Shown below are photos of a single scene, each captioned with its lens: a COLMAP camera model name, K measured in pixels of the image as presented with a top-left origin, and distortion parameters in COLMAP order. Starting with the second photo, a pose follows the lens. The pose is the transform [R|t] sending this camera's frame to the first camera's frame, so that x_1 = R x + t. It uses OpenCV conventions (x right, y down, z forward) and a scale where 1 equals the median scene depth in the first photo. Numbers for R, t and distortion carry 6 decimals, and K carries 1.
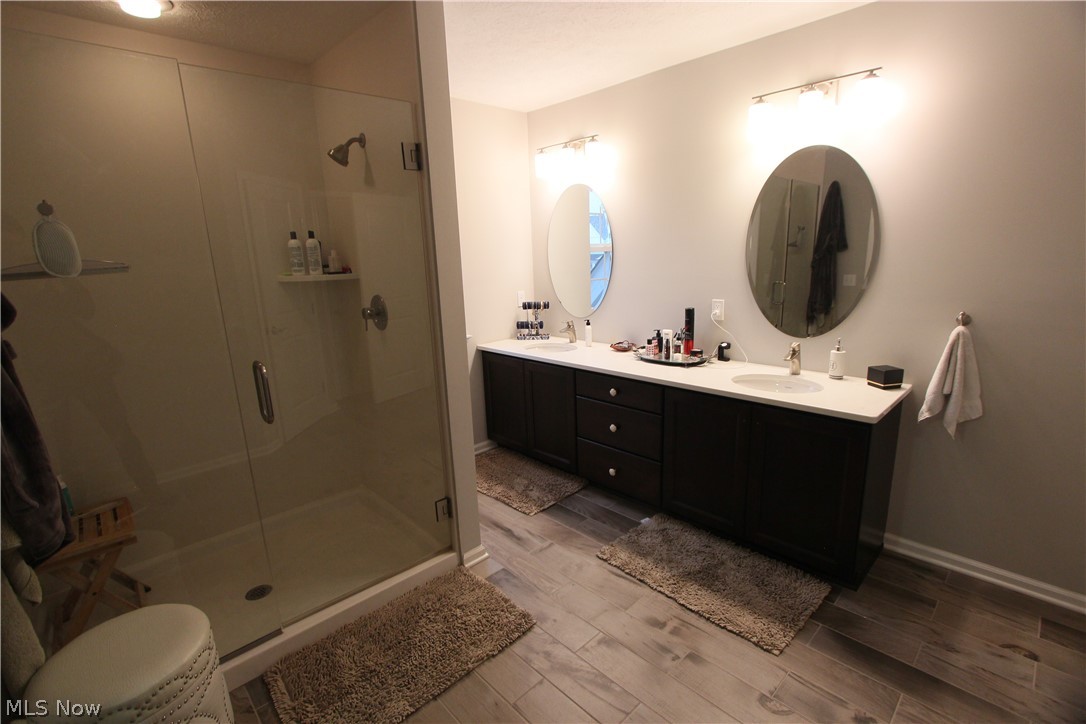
lens RADIAL K [[500.9, 0, 540.8], [0, 500.9, 365.3], [0, 0, 1]] dist [-0.018286, 0.002672]
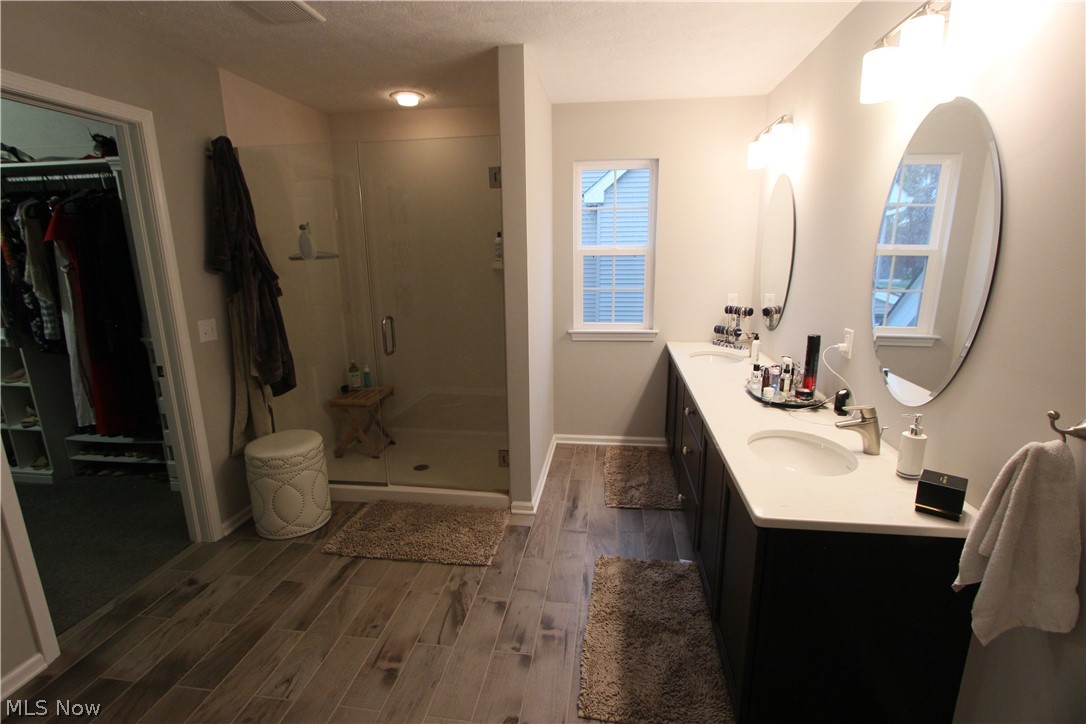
lens RADIAL K [[500.9, 0, 541.0], [0, 500.9, 362.1], [0, 0, 1]] dist [-0.018286, 0.002672]
pose [[0.626785, 0.201674, -0.752641, 0.735213], [-0.184754, 0.976845, 0.107891, -0.095204], [0.756972, 0.071429, 0.649532, 0.236598]]
